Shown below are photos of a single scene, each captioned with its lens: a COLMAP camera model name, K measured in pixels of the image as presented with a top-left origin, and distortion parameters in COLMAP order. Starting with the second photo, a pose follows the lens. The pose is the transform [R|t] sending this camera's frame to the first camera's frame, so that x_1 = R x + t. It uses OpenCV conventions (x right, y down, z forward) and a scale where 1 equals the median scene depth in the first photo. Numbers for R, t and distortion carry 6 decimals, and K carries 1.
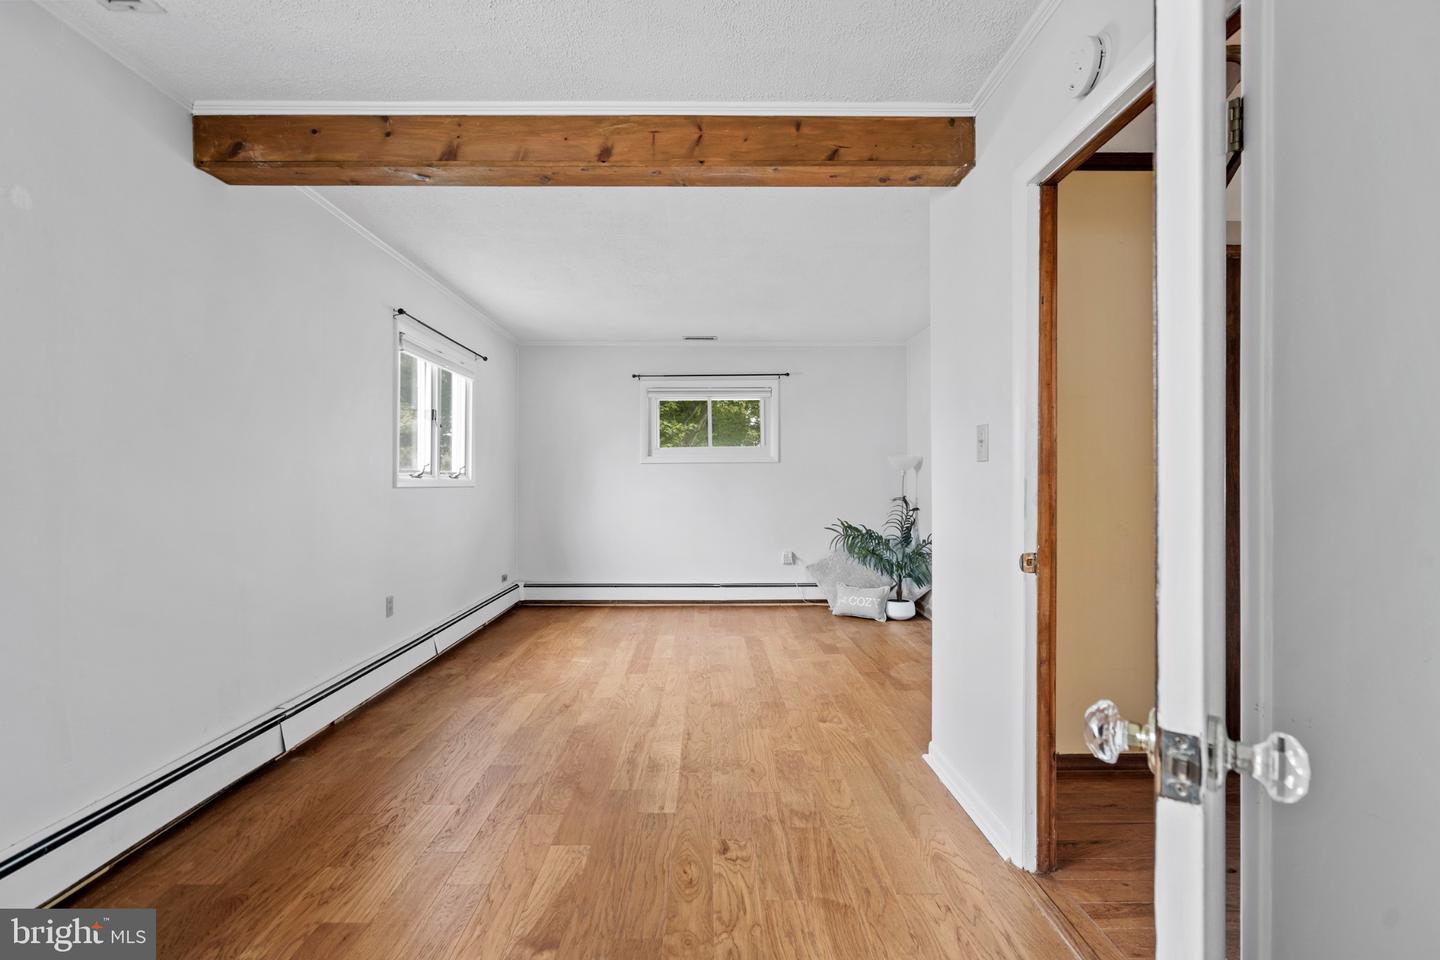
lens RADIAL K [[653.0, 0, 720.9], [0, 653.0, 485.0], [0, 0, 1]] dist [-0.003202, 0.000076]
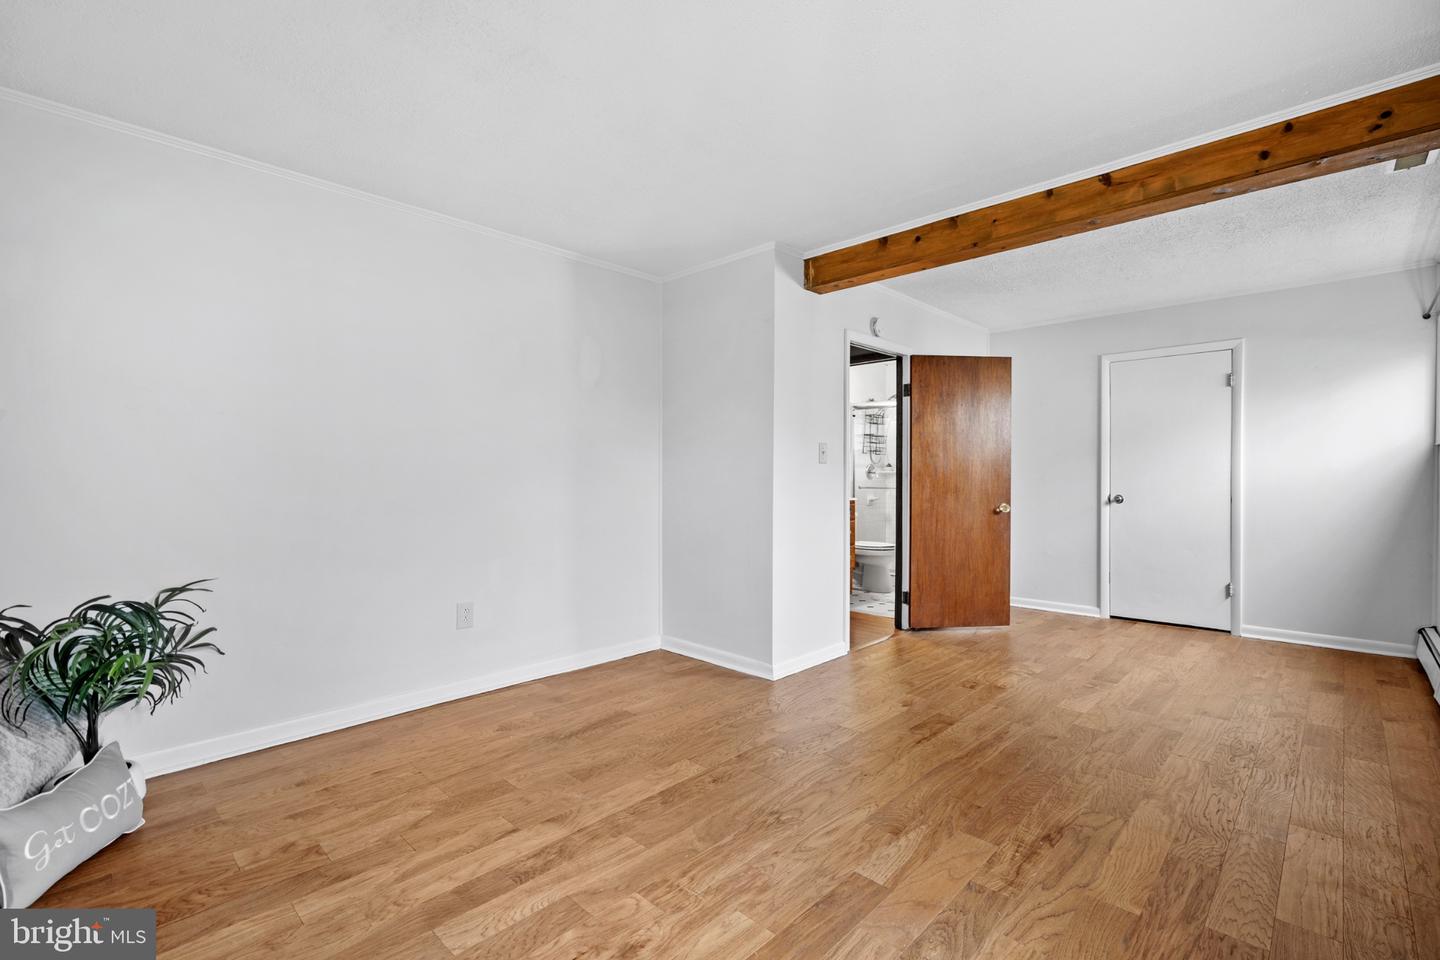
lens RADIAL K [[653.0, 0, 720.9], [0, 653.0, 485.0], [0, 0, 1]] dist [-0.003202, 0.000076]
pose [[-0.711939, -0.005647, 0.702218, -0.445413], [0.006814, 0.999865, 0.014949, -0.002428], [-0.702208, 0.015427, -0.711805, 1.649879]]
